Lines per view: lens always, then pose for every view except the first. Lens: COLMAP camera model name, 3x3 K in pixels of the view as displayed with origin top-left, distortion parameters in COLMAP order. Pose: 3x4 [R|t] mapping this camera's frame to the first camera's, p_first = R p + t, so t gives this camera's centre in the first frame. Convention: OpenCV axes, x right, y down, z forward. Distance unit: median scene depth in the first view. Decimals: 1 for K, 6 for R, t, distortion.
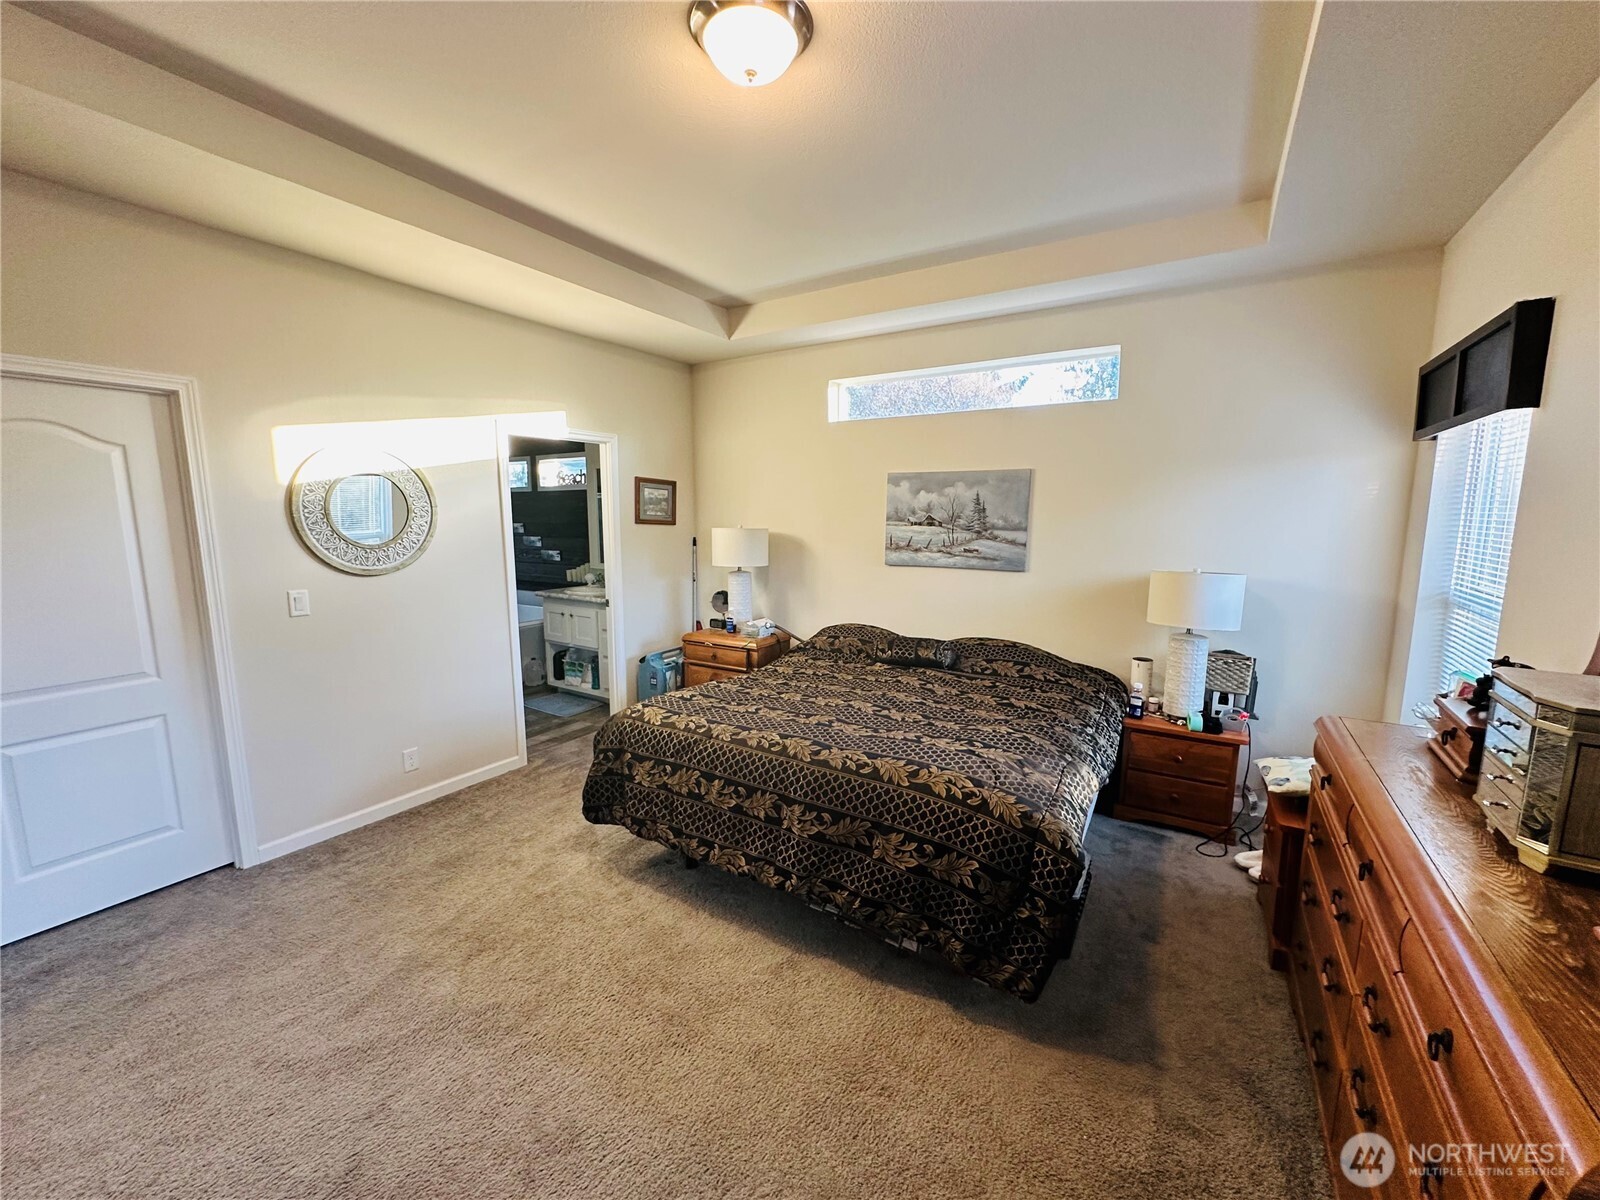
lens RADIAL K [[636.7, 0, 801.9], [0, 636.7, 600.4], [0, 0, 1]] dist [-0.002748, 0.000289]
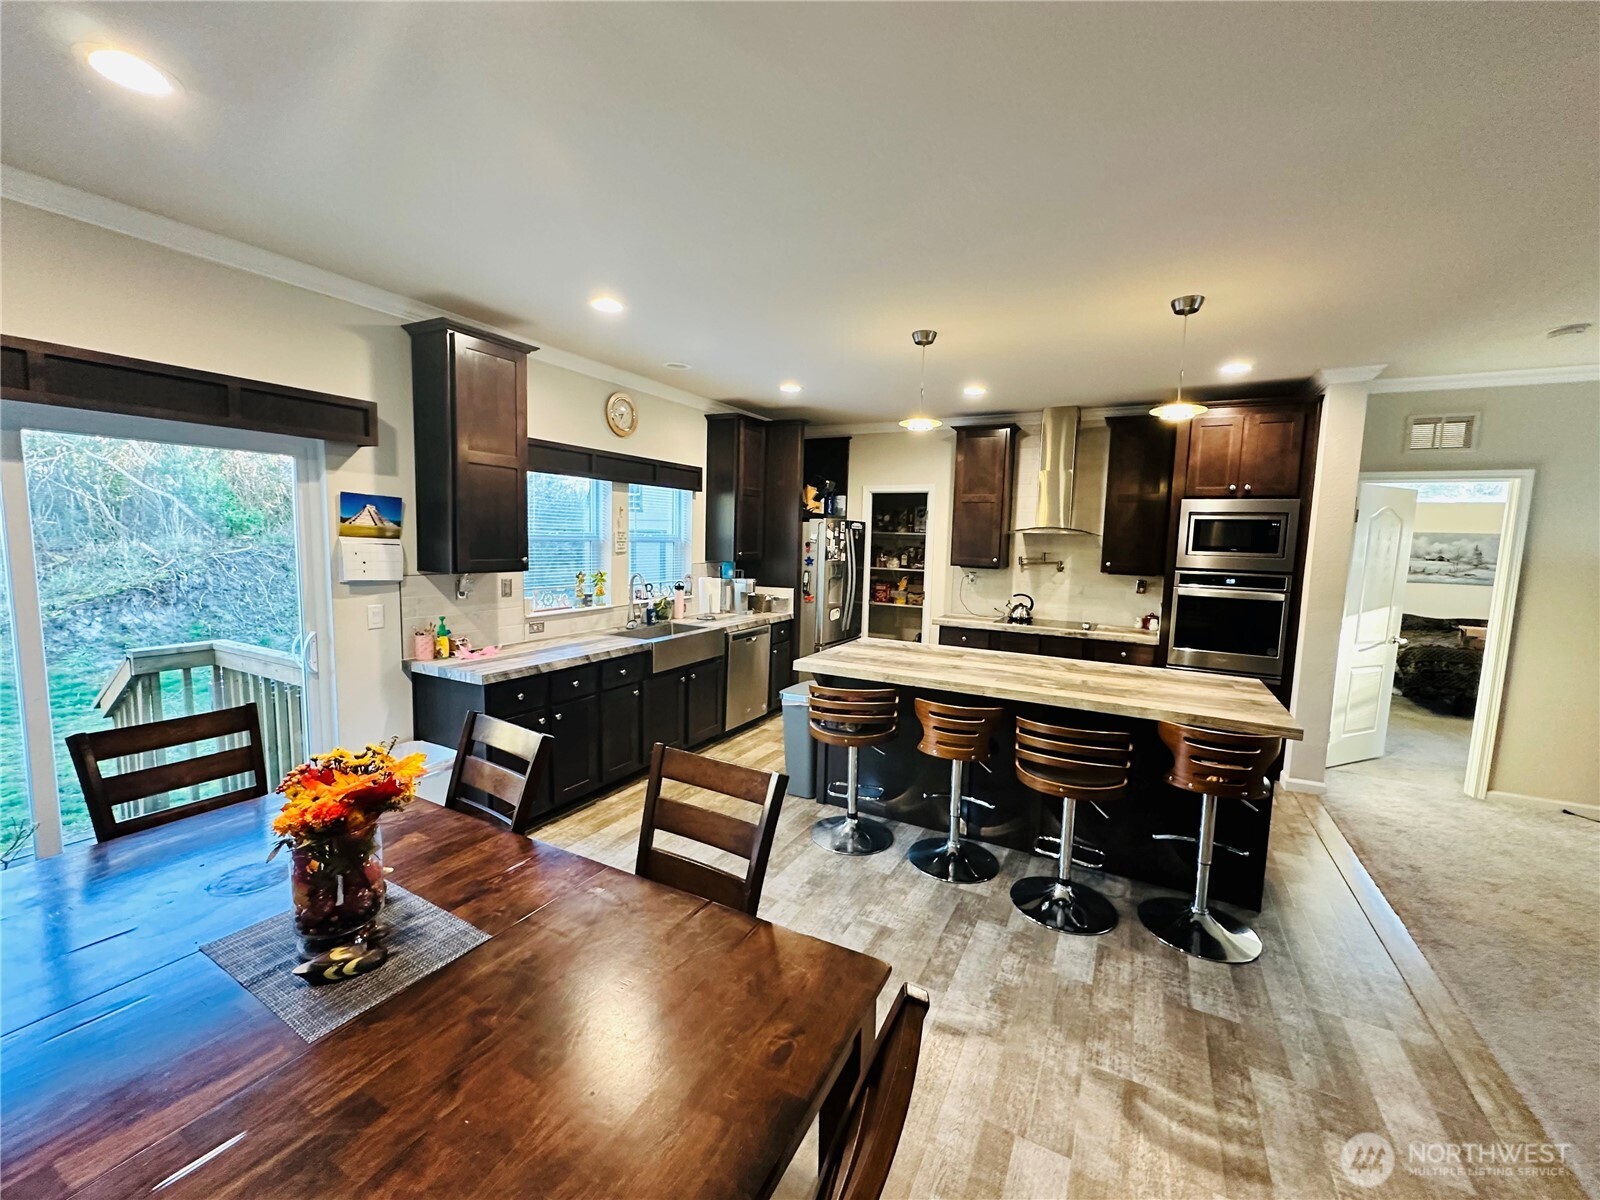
lens RADIAL K [[636.7, 0, 801.9], [0, 636.7, 600.4], [0, 0, 1]] dist [-0.002748, 0.000289]
pose [[0.997299, 0.020512, 0.070523, -1.874799], [-0.018019, 0.999196, -0.035816, 0.102941], [-0.071201, 0.034448, 0.996867, -0.754756]]
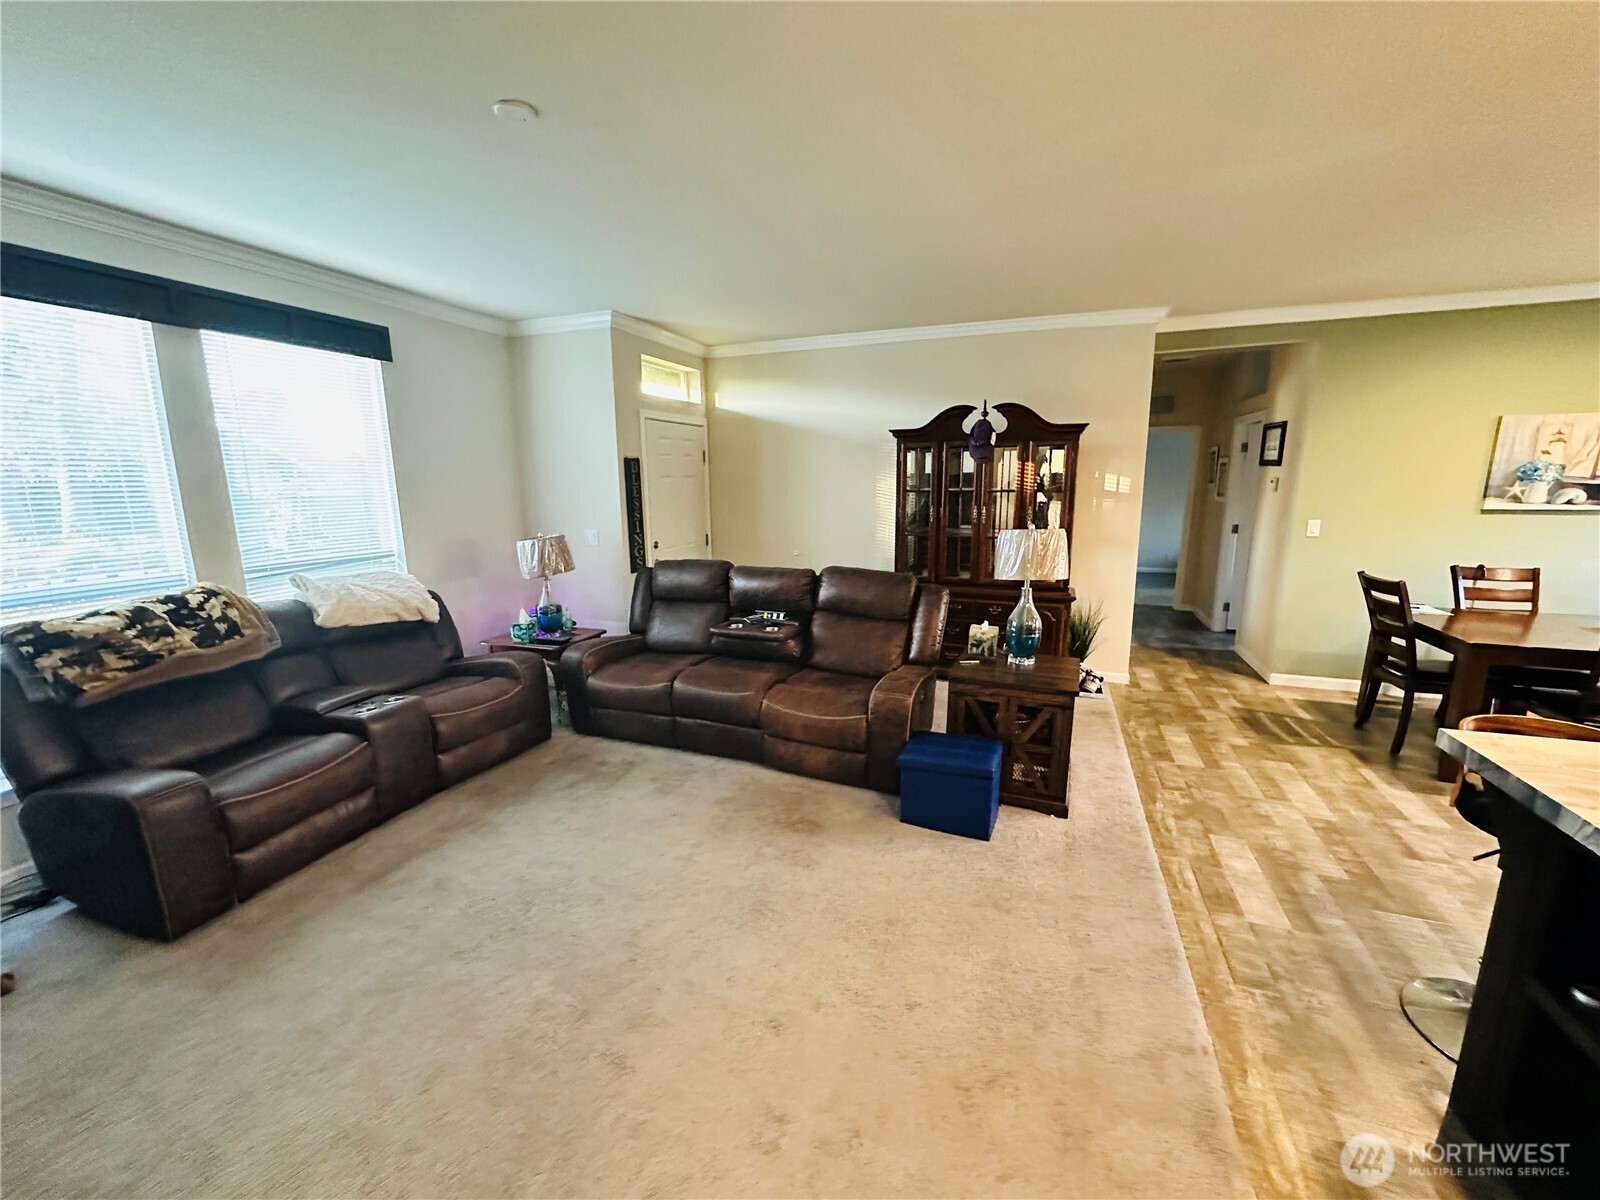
lens RADIAL K [[636.7, 0, 801.9], [0, 636.7, 600.4], [0, 0, 1]] dist [-0.002748, 0.000289]
pose [[-0.979865, 0.047887, -0.193832, -0.810926], [-0.017672, 0.946201, 0.323096, -0.021376], [0.198876, 0.320016, -0.926304, 0.138006]]
